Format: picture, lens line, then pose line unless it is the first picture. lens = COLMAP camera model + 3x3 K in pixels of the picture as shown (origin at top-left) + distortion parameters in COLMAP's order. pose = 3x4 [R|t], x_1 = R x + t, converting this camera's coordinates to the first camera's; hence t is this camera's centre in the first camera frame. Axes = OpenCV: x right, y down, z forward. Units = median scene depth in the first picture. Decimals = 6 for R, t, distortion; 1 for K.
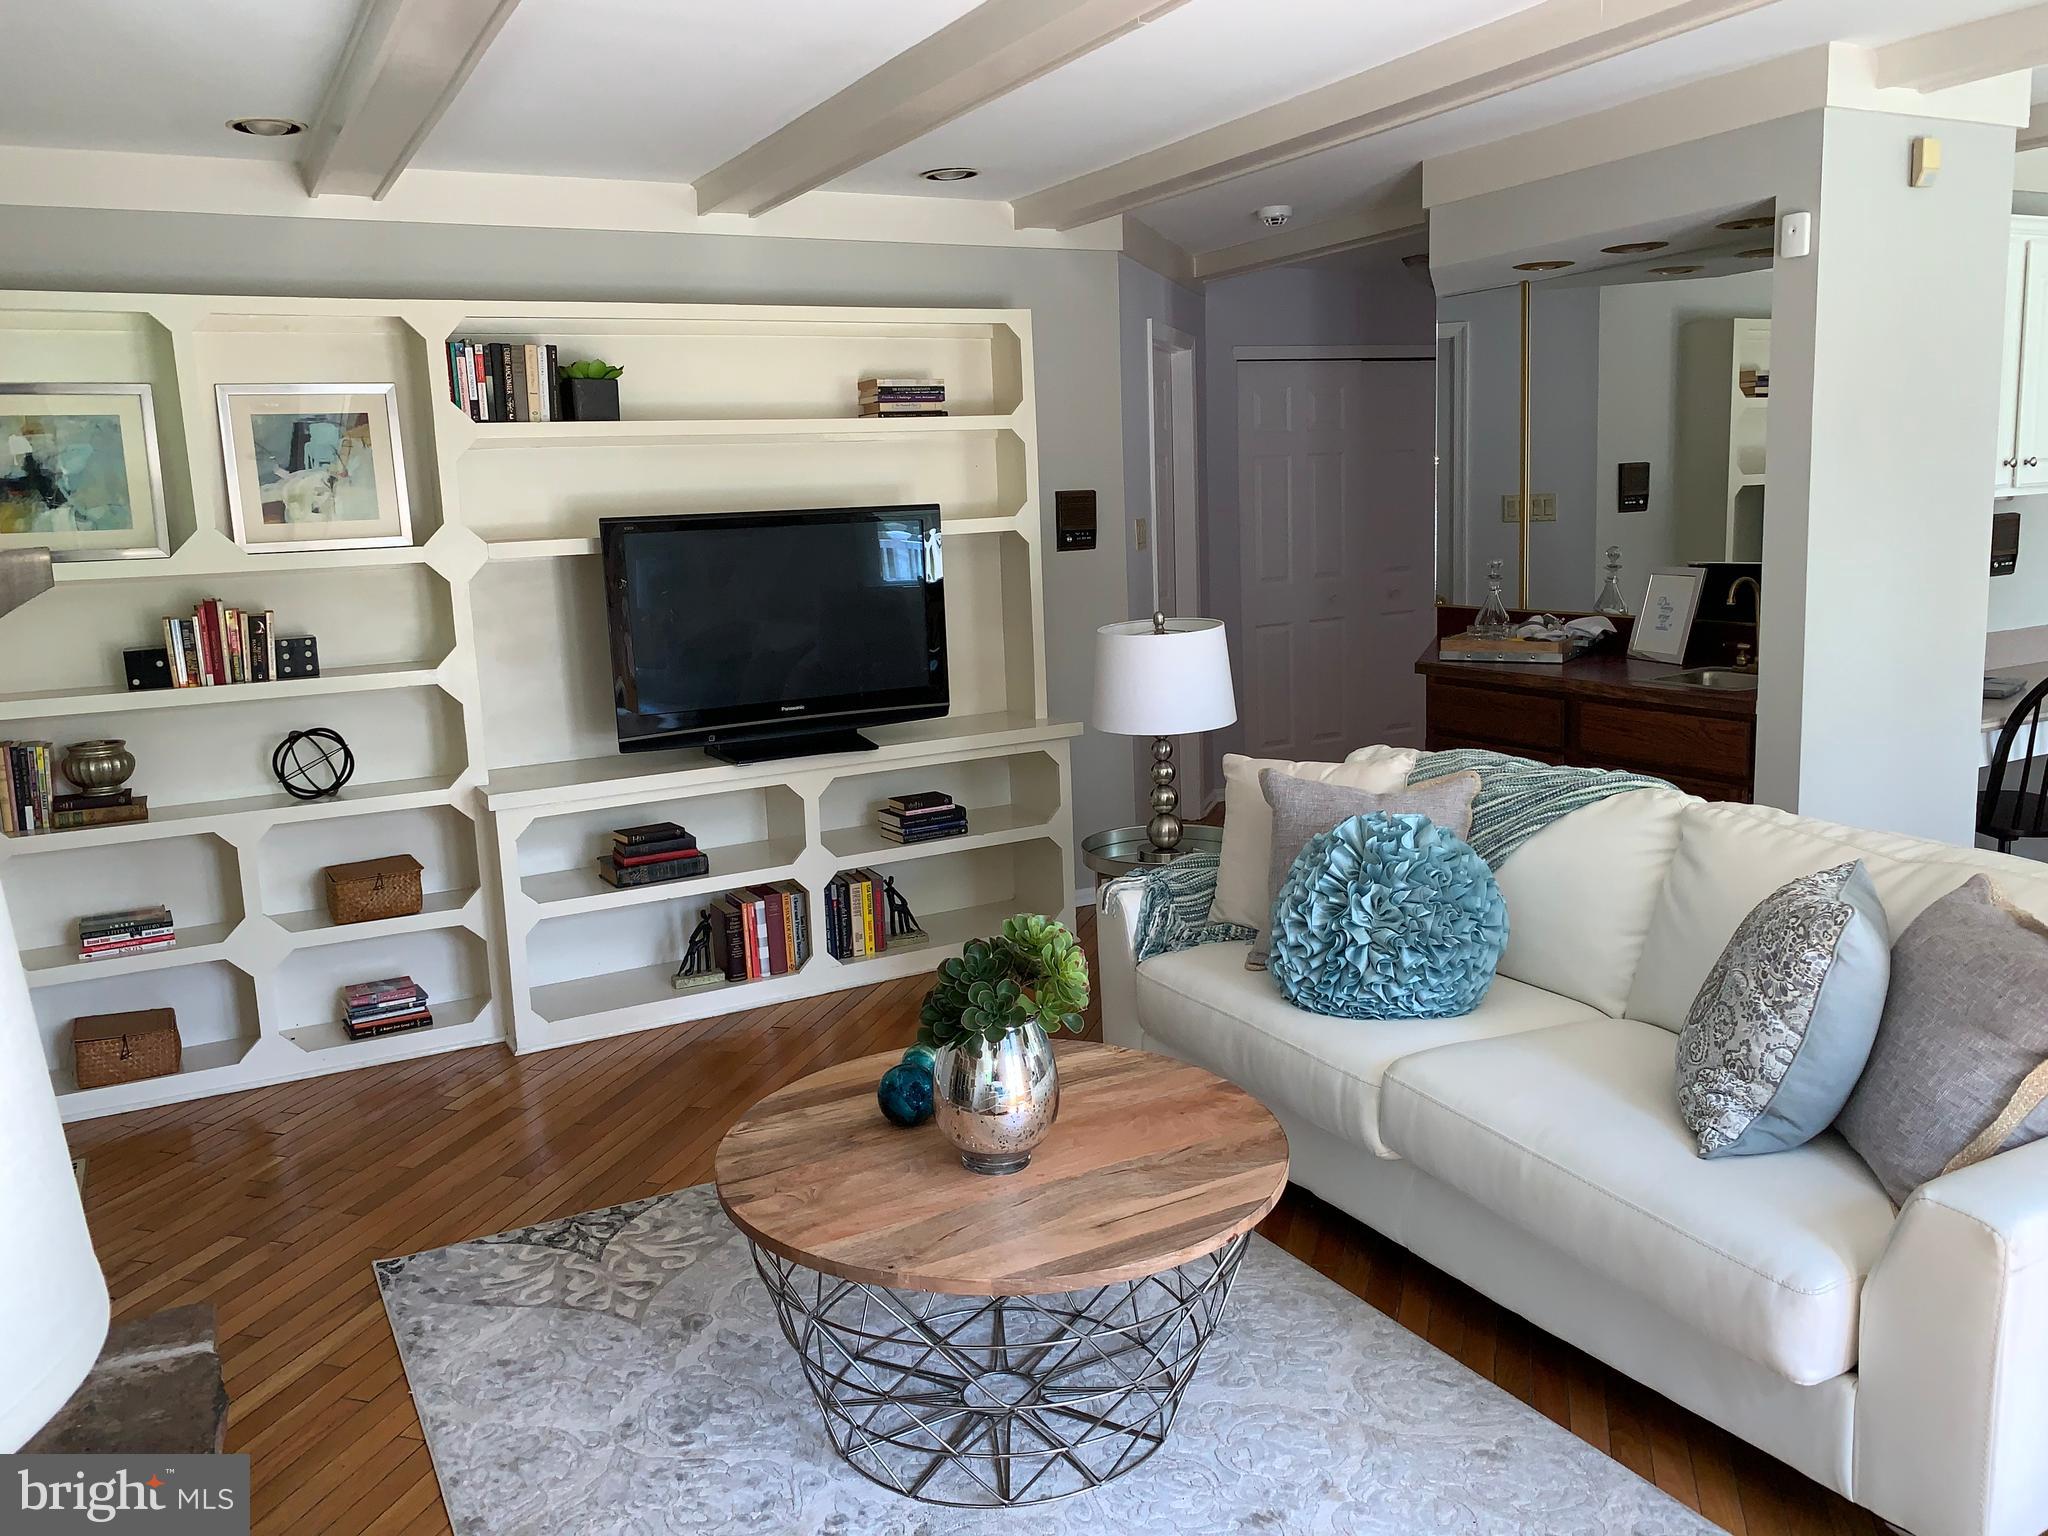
lens RADIAL K [[1585.5, 0, 1024.0], [0, 1585.5, 768.0], [0, 0, 1]] dist [0.029429, -0.030937]
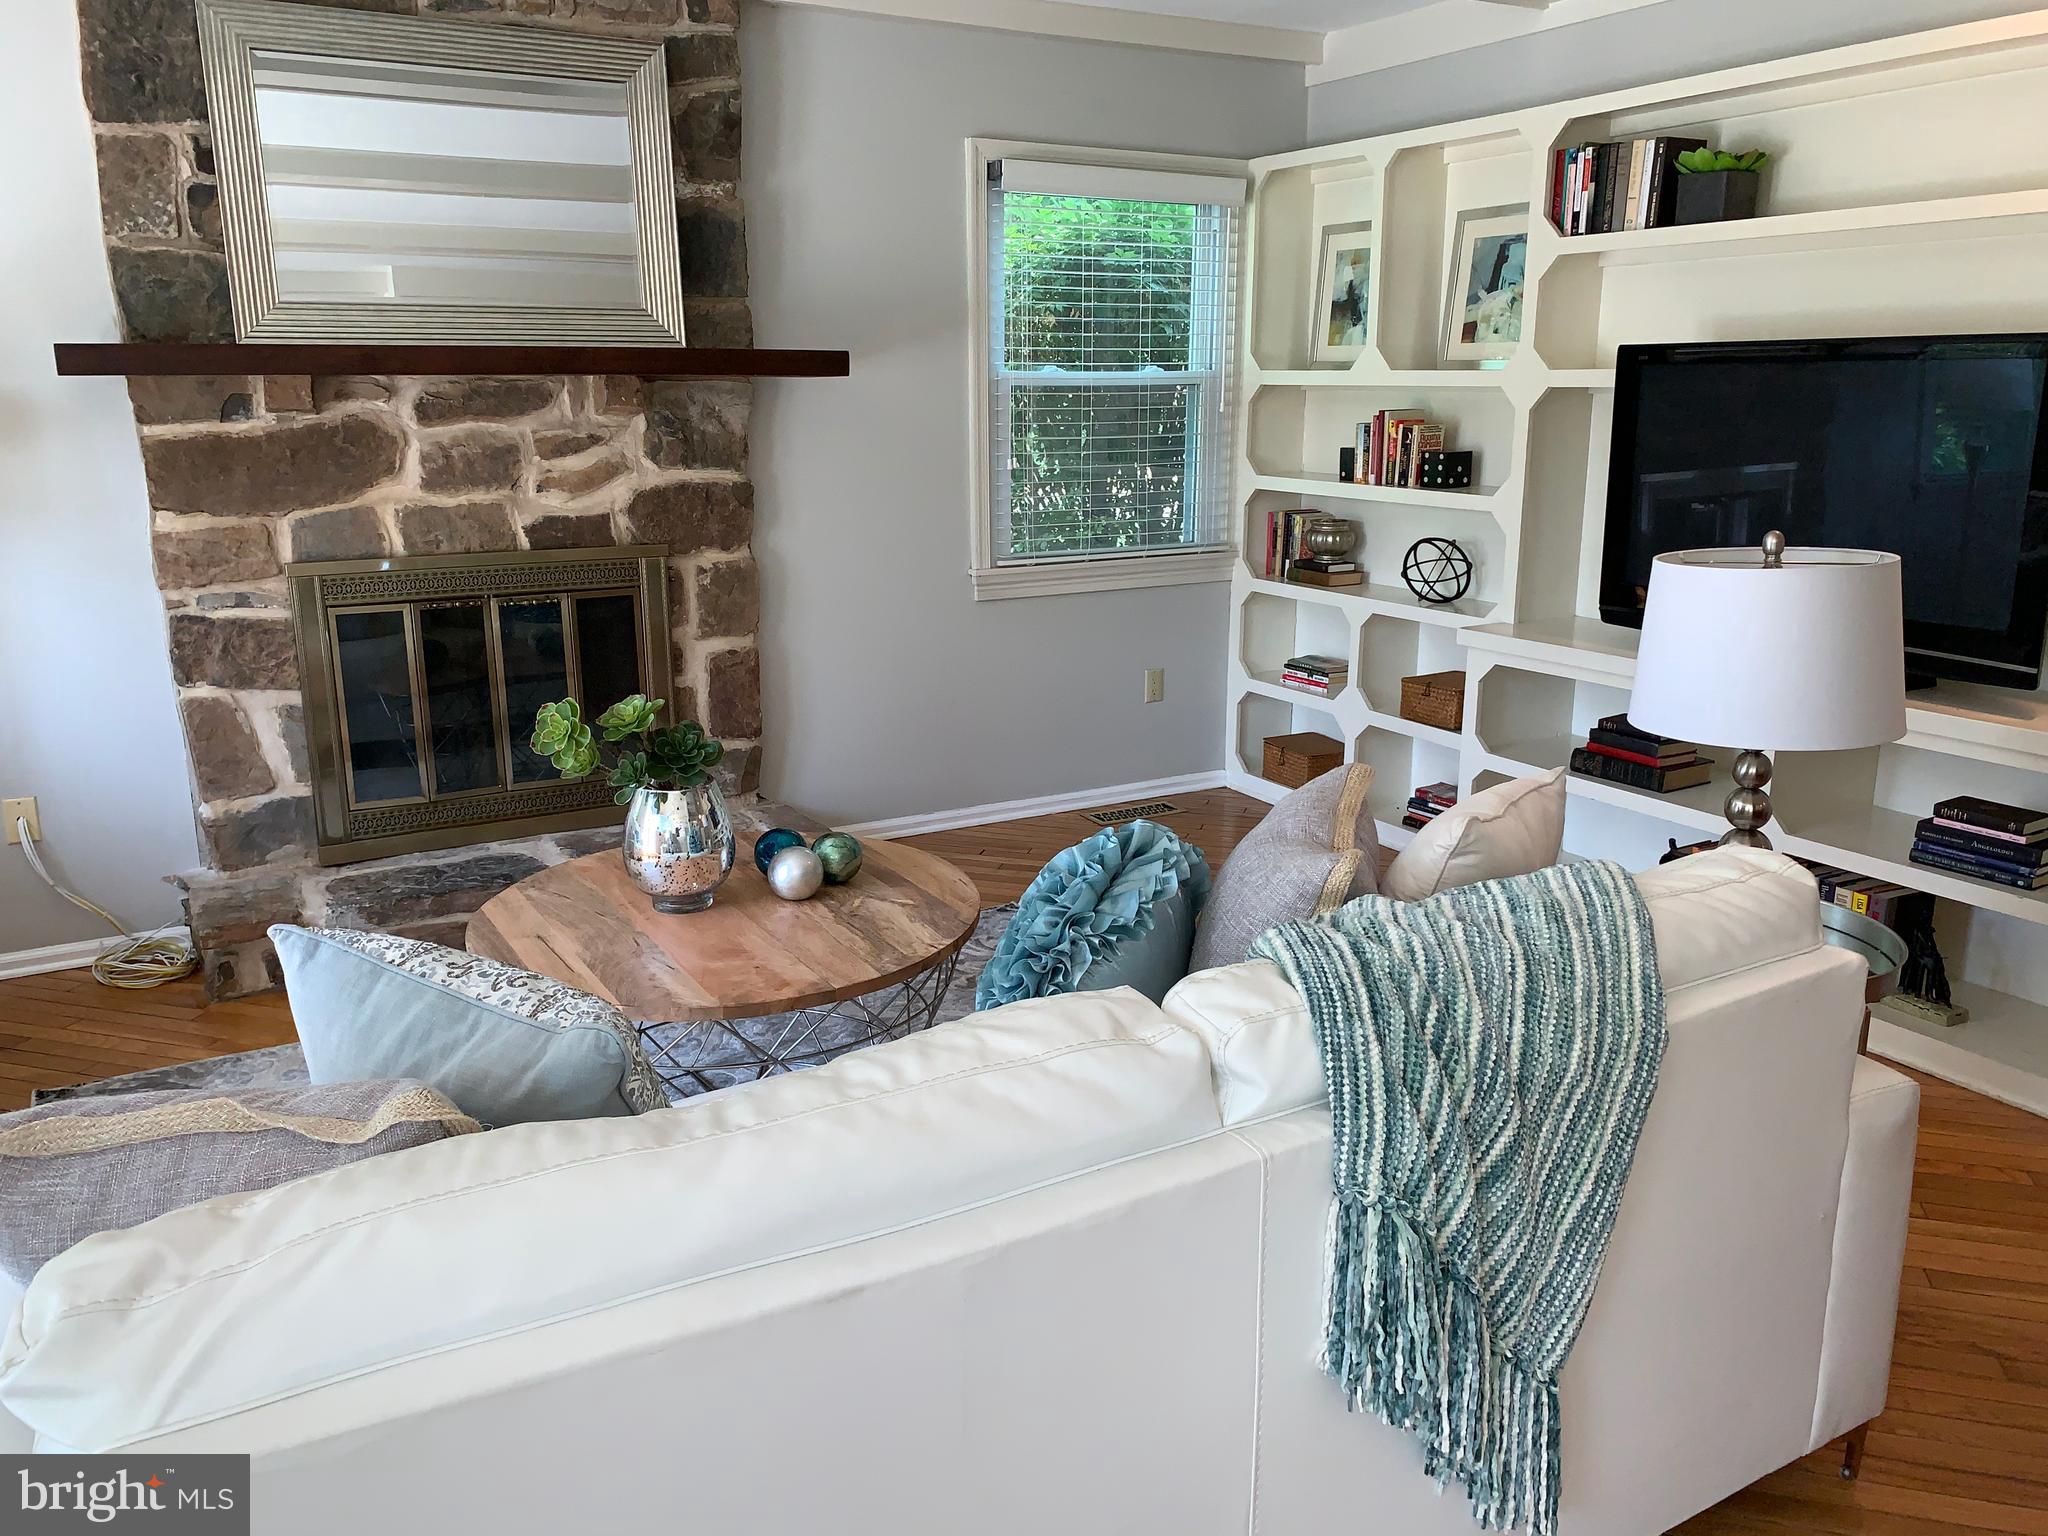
lens RADIAL K [[1589.3, 0, 1024.0], [0, 1589.3, 768.0], [0, 0, 1]] dist [0.002931, -0.009240]
pose [[0.026148, 0.277903, -0.960253, 0.623321], [-0.173395, 0.947282, 0.269428, -0.118946], [0.984505, 0.159458, 0.072957, 0.674344]]
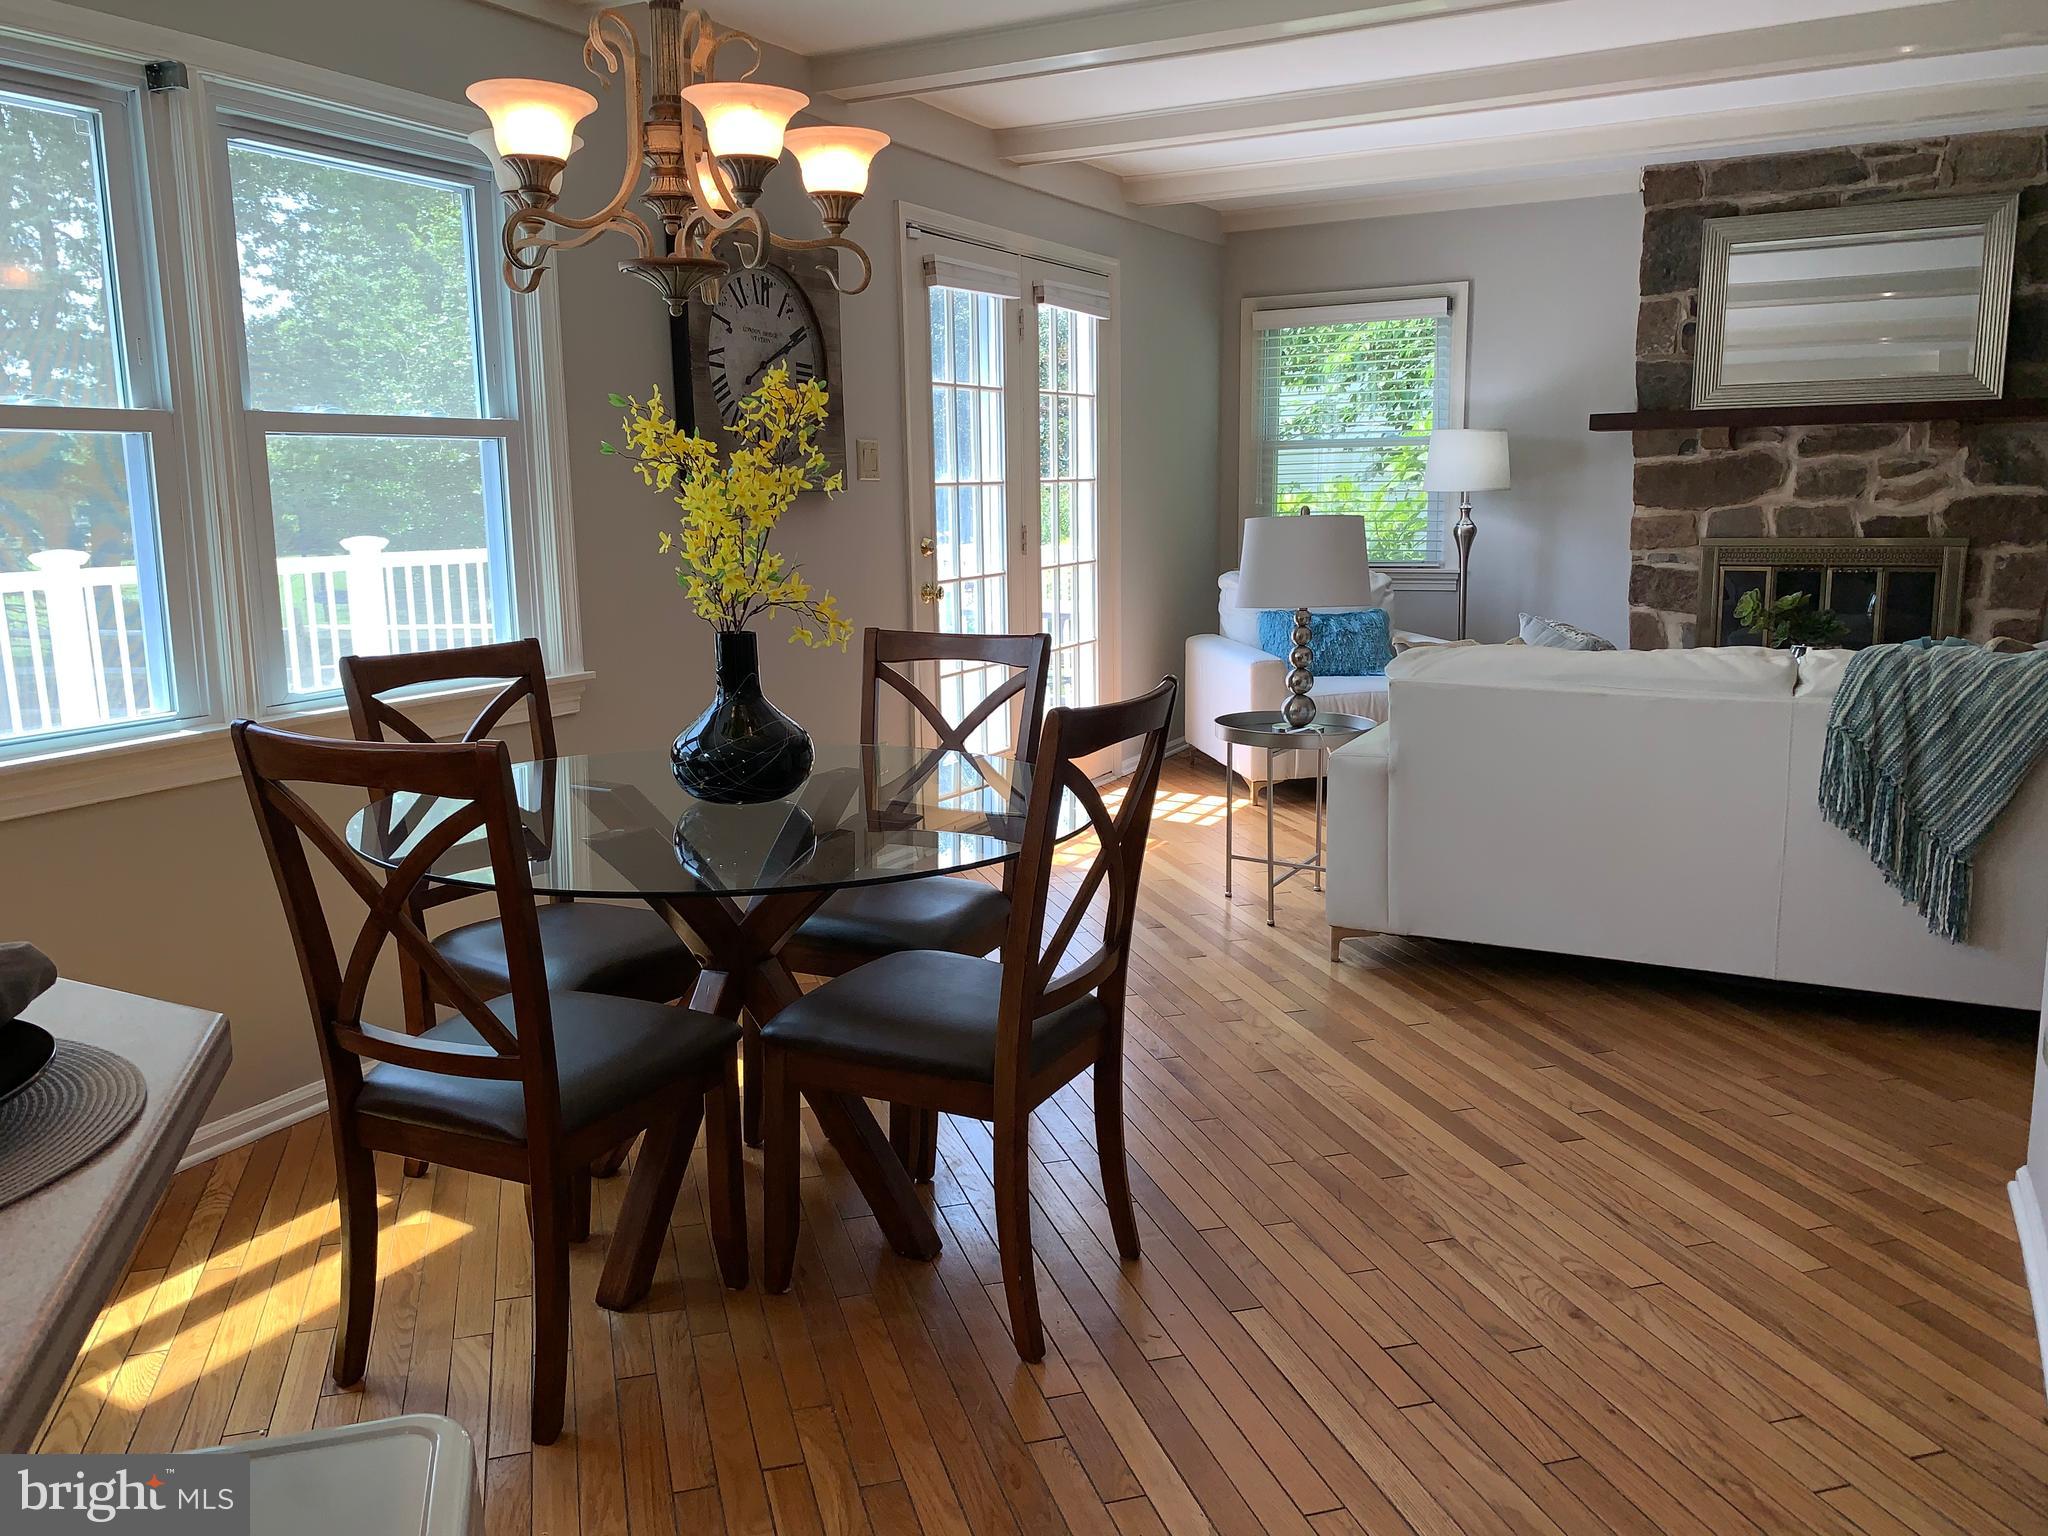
lens RADIAL K [[1614.5, 0, 1024.0], [0, 1614.5, 768.0], [0, 0, 1]] dist [0.051327, 0.007736]
pose [[-0.821814, 0.147961, -0.550208, 1.794855], [-0.055540, 0.940289, 0.335817, -0.293049], [0.567042, 0.306537, -0.764525, 1.861327]]
